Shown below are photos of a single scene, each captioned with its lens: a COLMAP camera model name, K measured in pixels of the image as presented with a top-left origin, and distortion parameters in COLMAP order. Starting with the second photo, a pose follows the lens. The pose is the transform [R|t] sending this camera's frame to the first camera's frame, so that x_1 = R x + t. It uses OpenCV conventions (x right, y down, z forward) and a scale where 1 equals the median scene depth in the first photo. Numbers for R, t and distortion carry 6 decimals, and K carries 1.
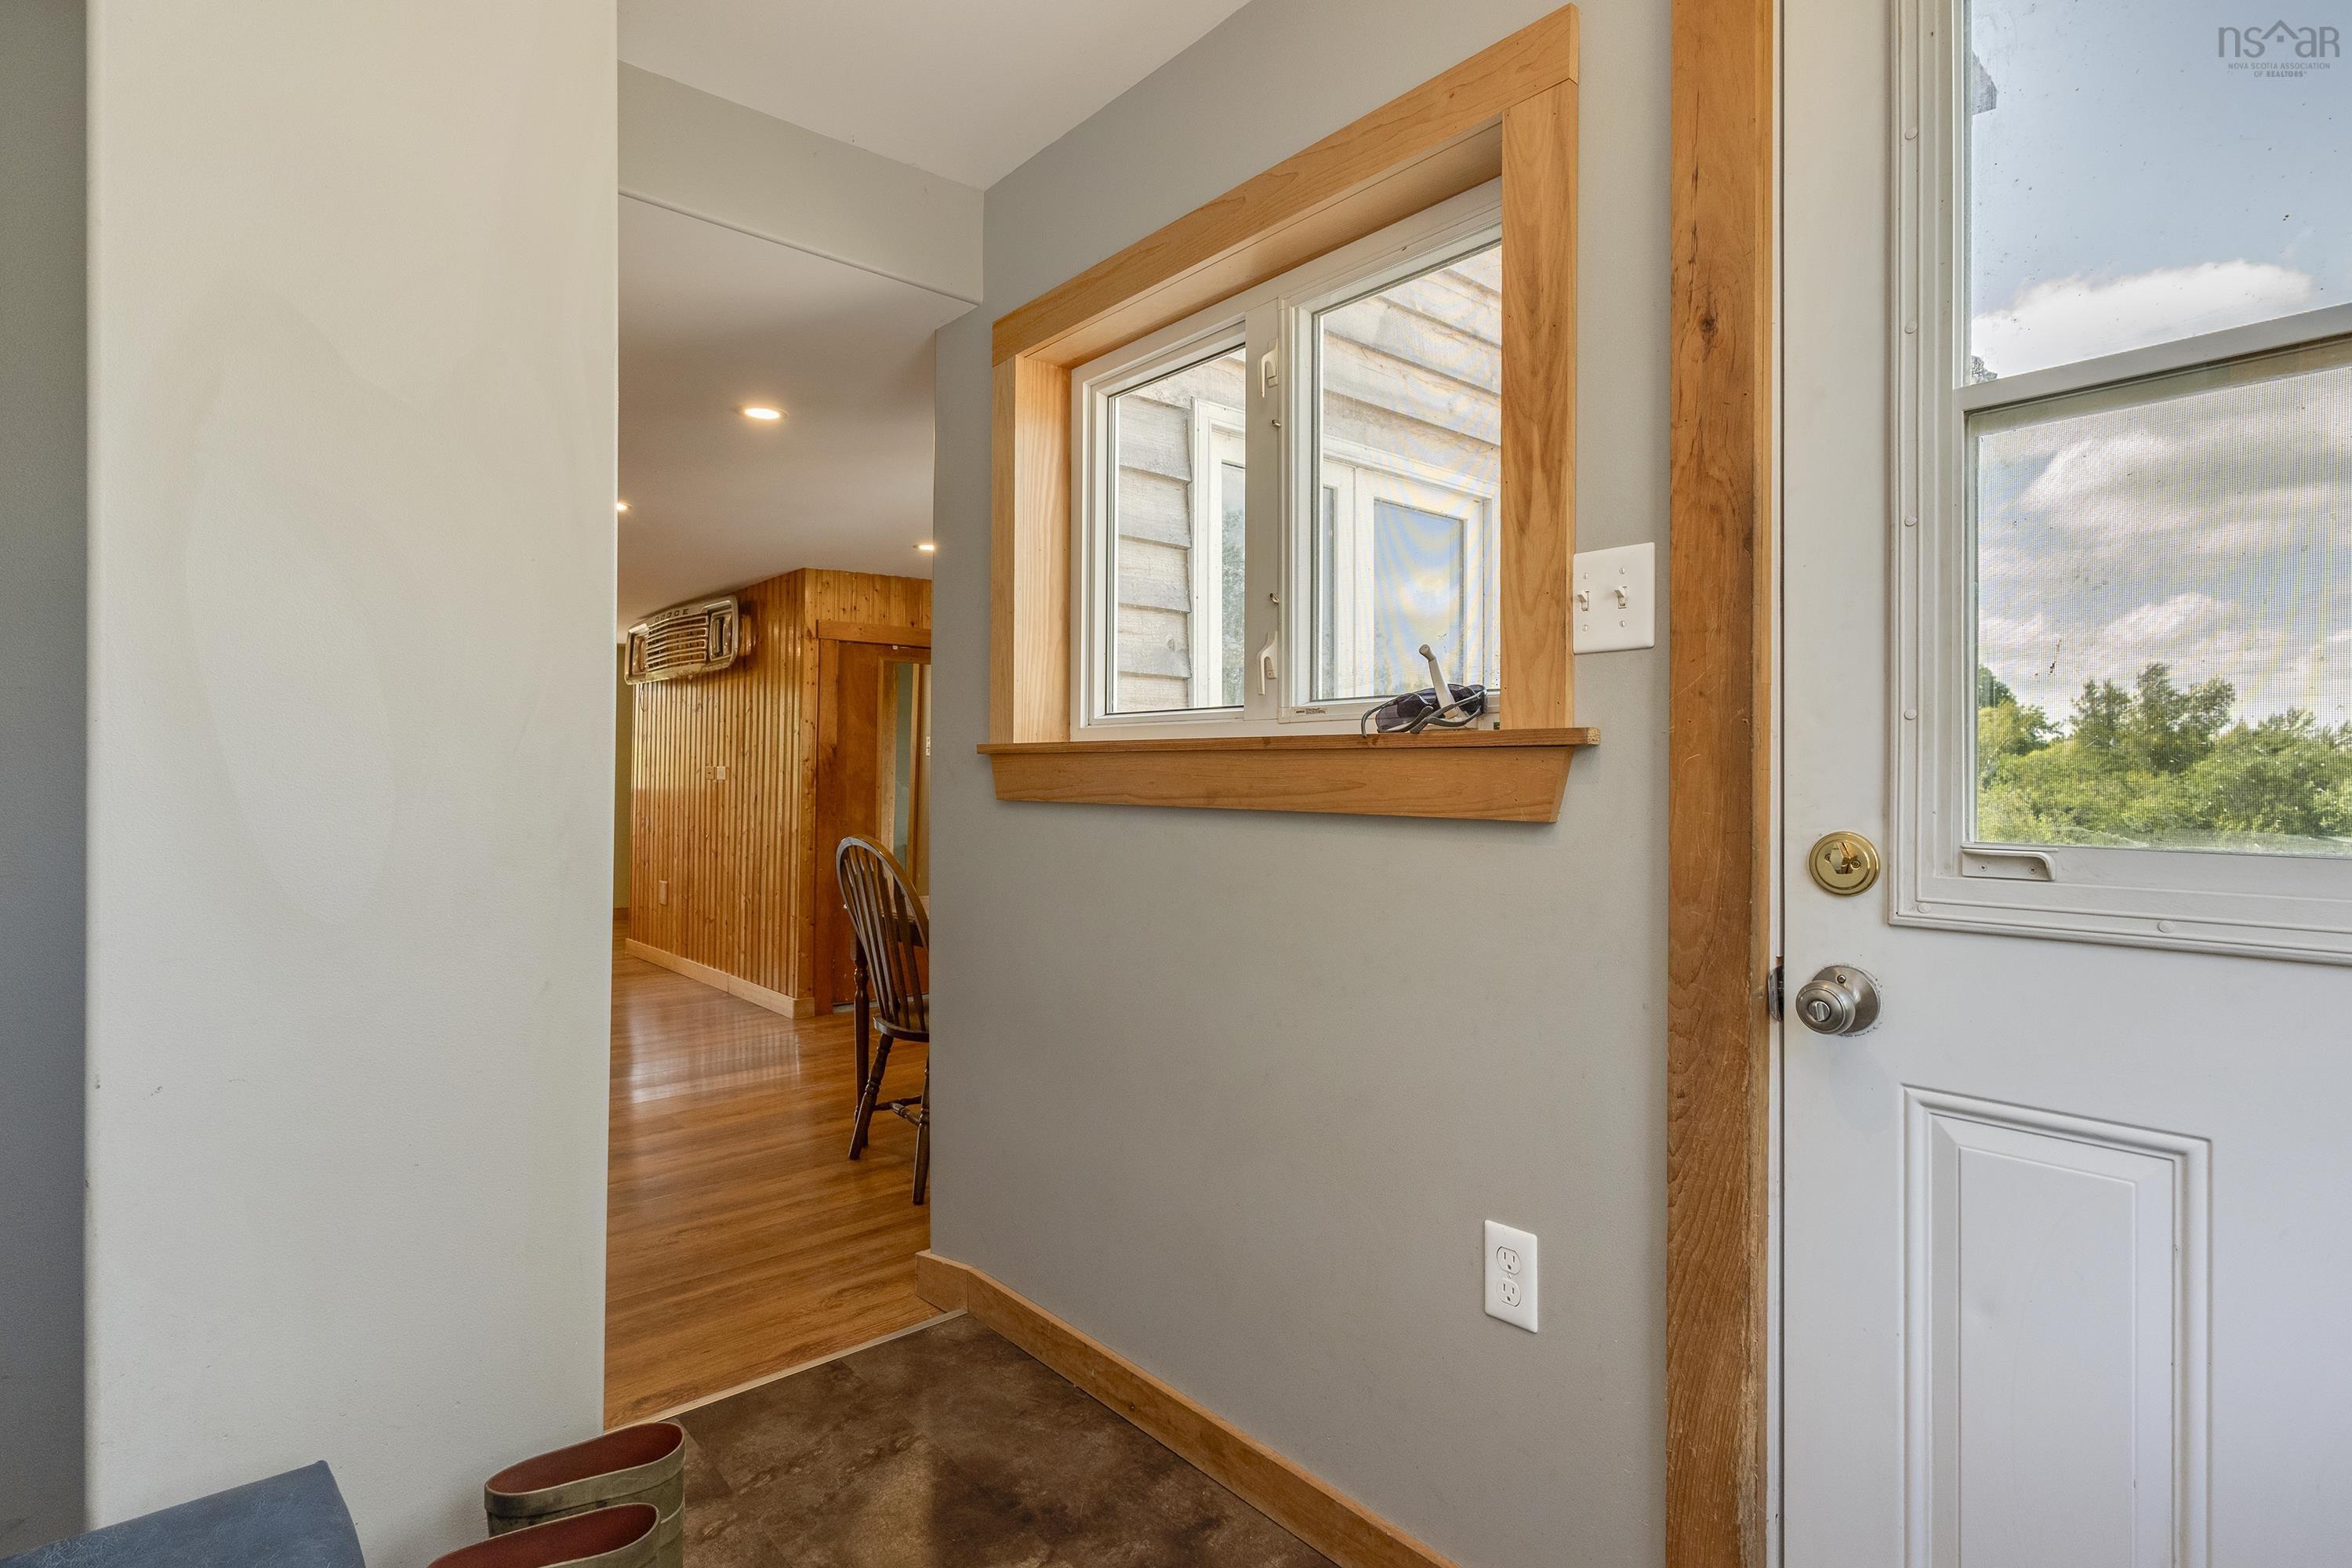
lens RADIAL K [[1154.8, 0, 1176.0], [0, 1154.8, 784.0], [0, 0, 1]] dist [-0.003024, -0.000380]
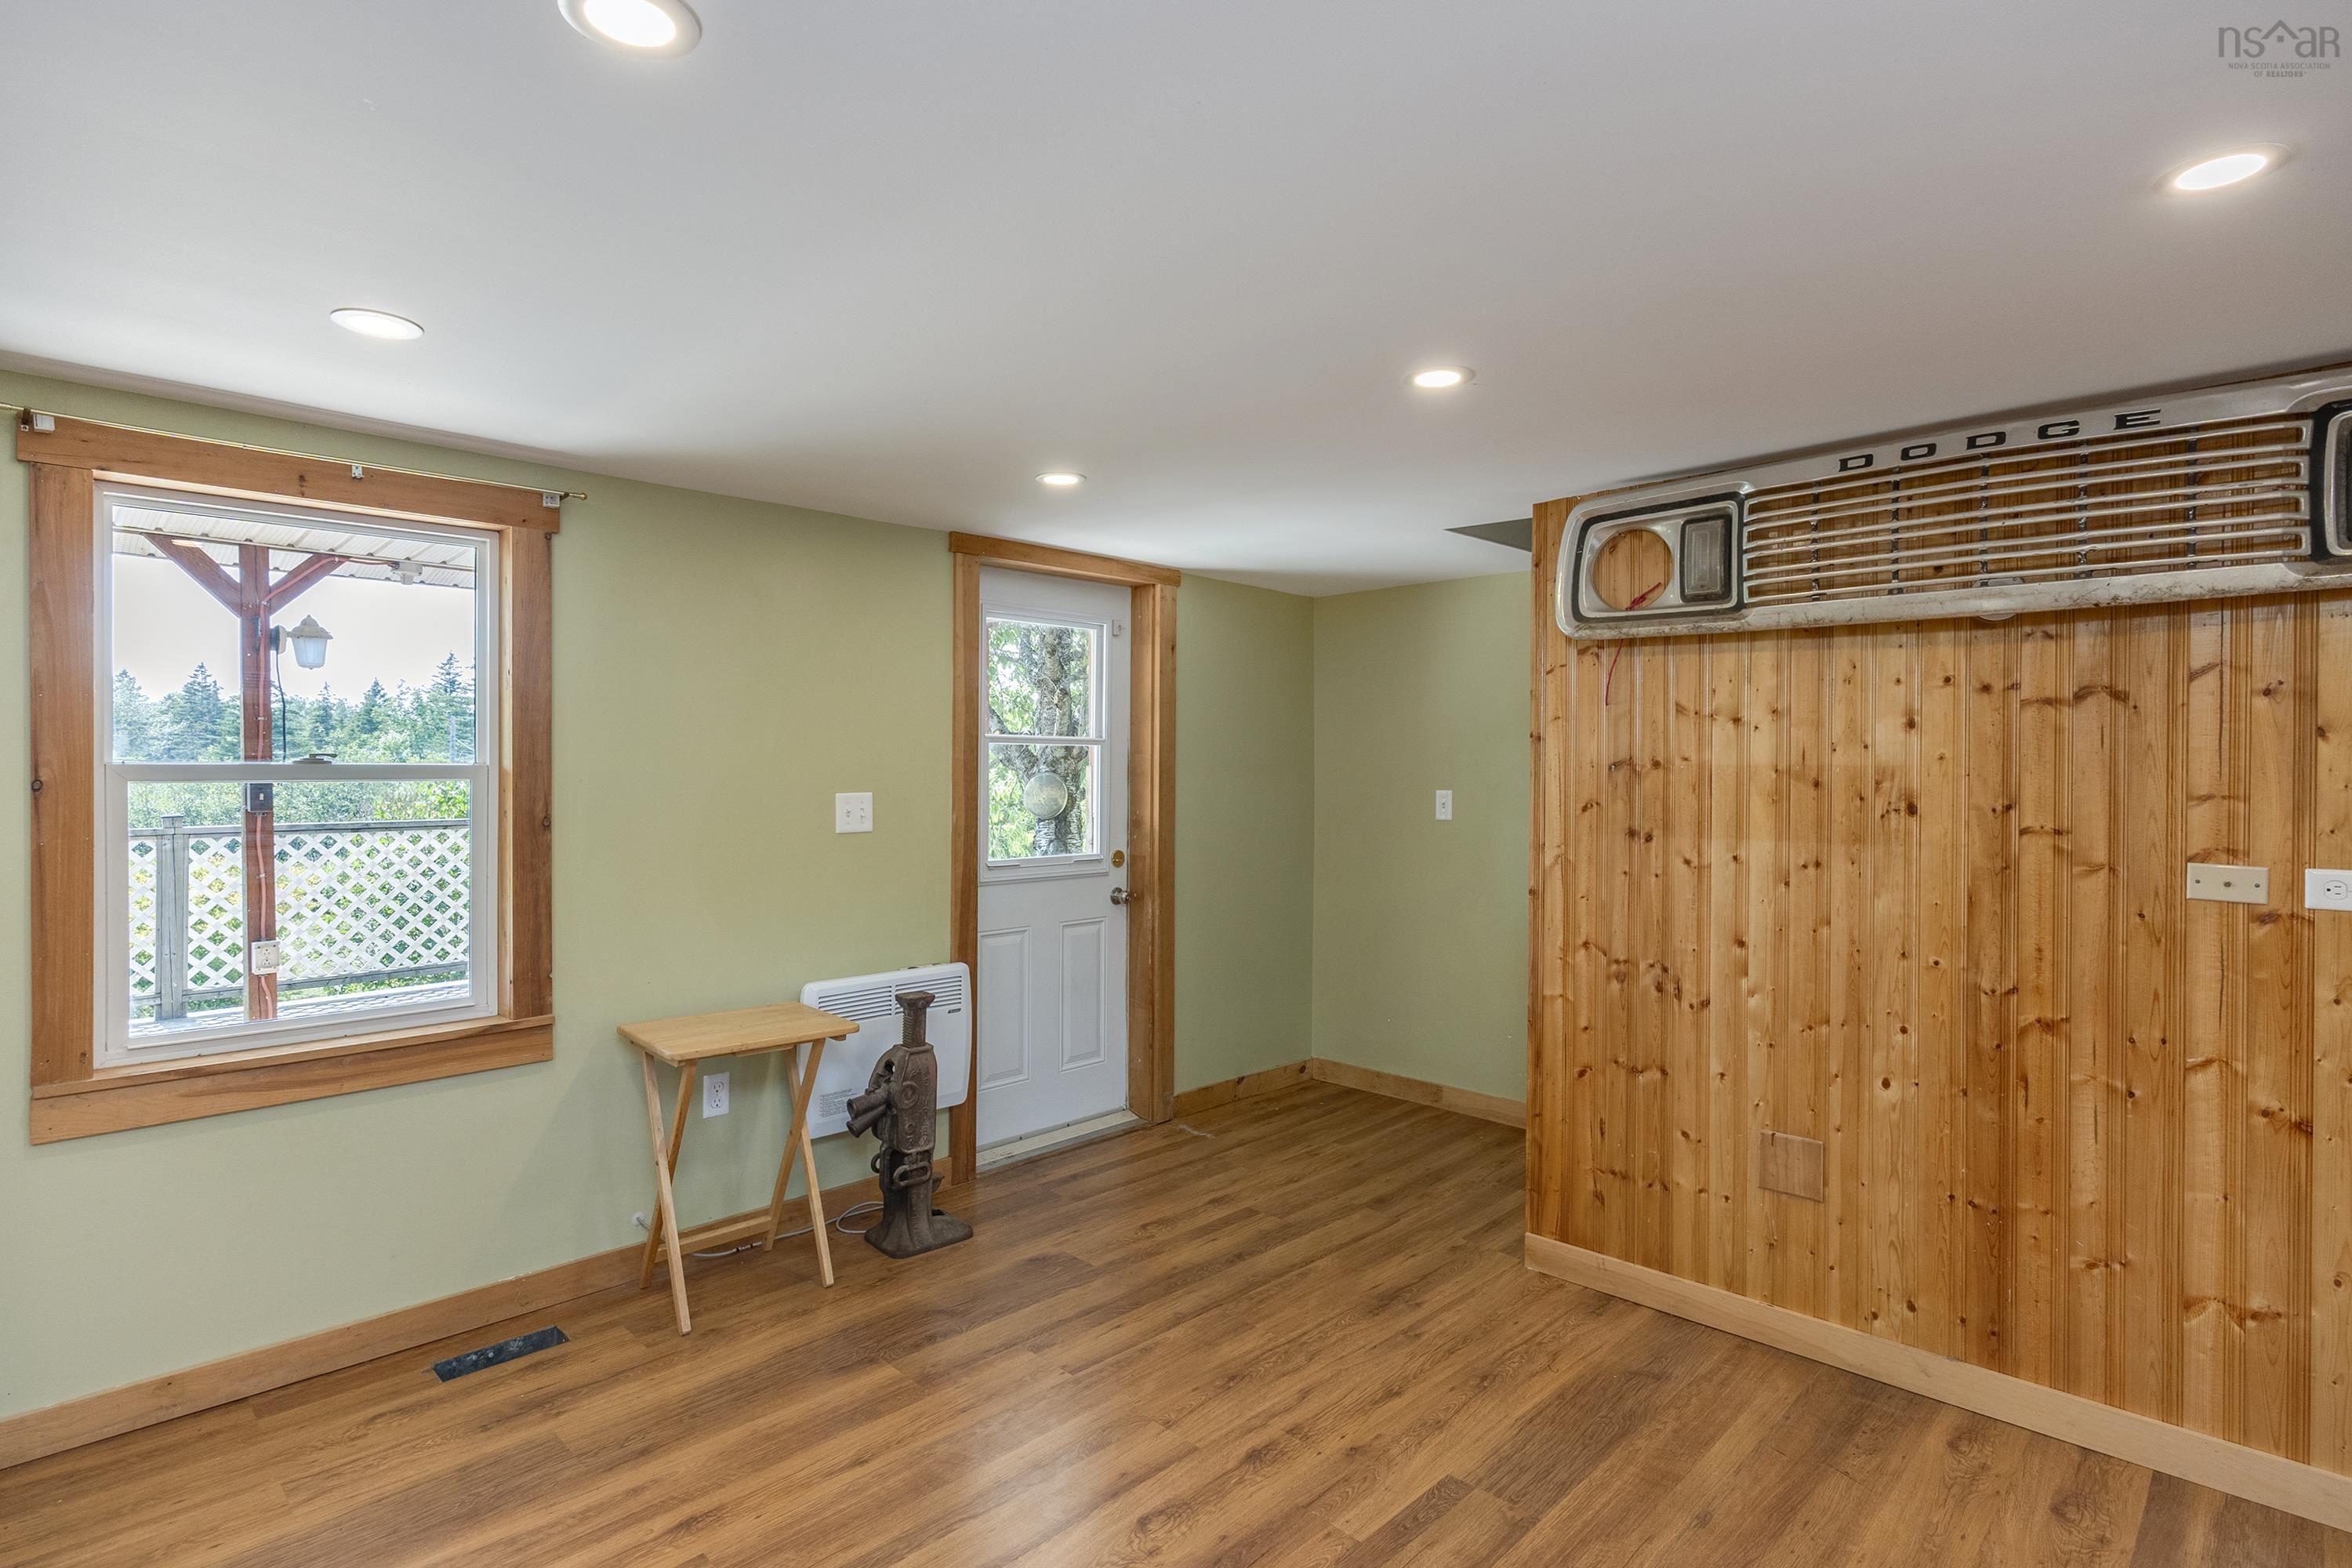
lens RADIAL K [[1178.2, 0, 1176.6], [0, 1178.2, 777.1], [0, 0, 1]] dist [-0.002191, -0.000381]
pose [[0.996546, -0.005709, 0.082845, -0.779268], [0.005170, 0.999964, 0.006719, -0.048316], [-0.082880, -0.006268, 0.996540, 0.703053]]
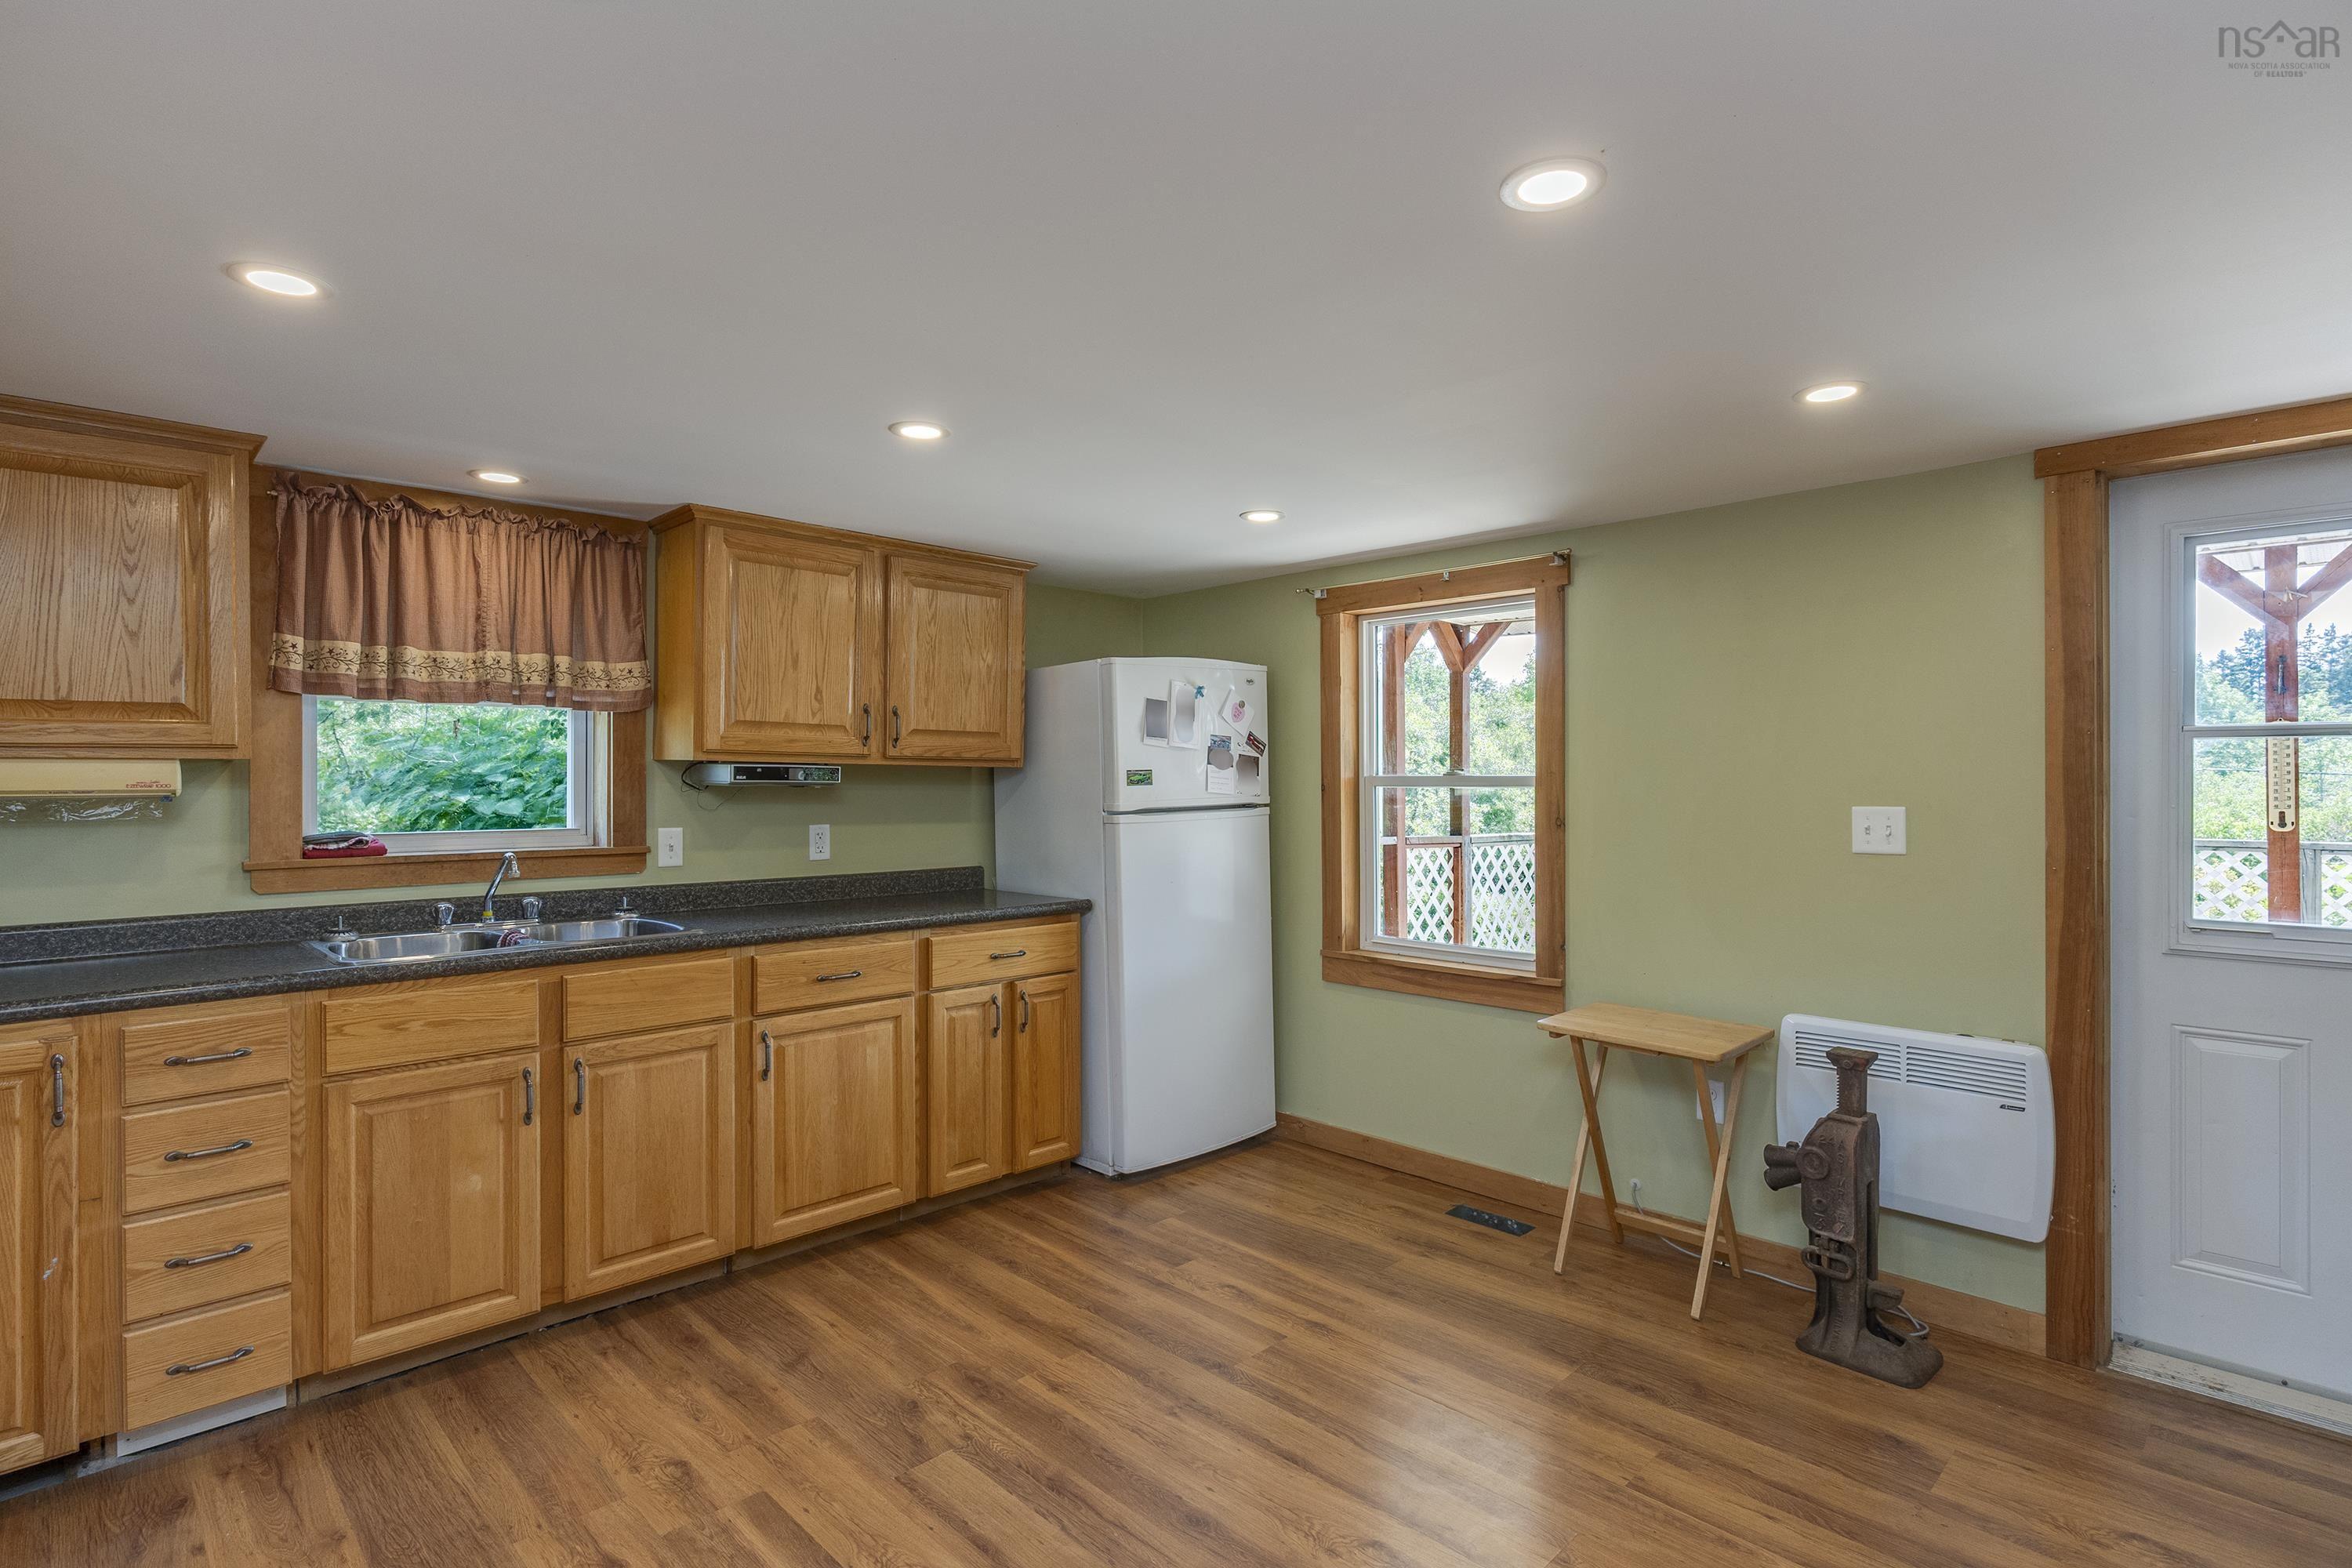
lens RADIAL K [[1178.2, 0, 1176.6], [0, 1178.2, 777.1], [0, 0, 1]] dist [-0.002191, -0.000381]
pose [[0.057291, -0.010036, -0.998307, -0.423176], [-0.003280, 0.999942, -0.010241, -0.043507], [0.998352, 0.003861, 0.057255, 0.971987]]
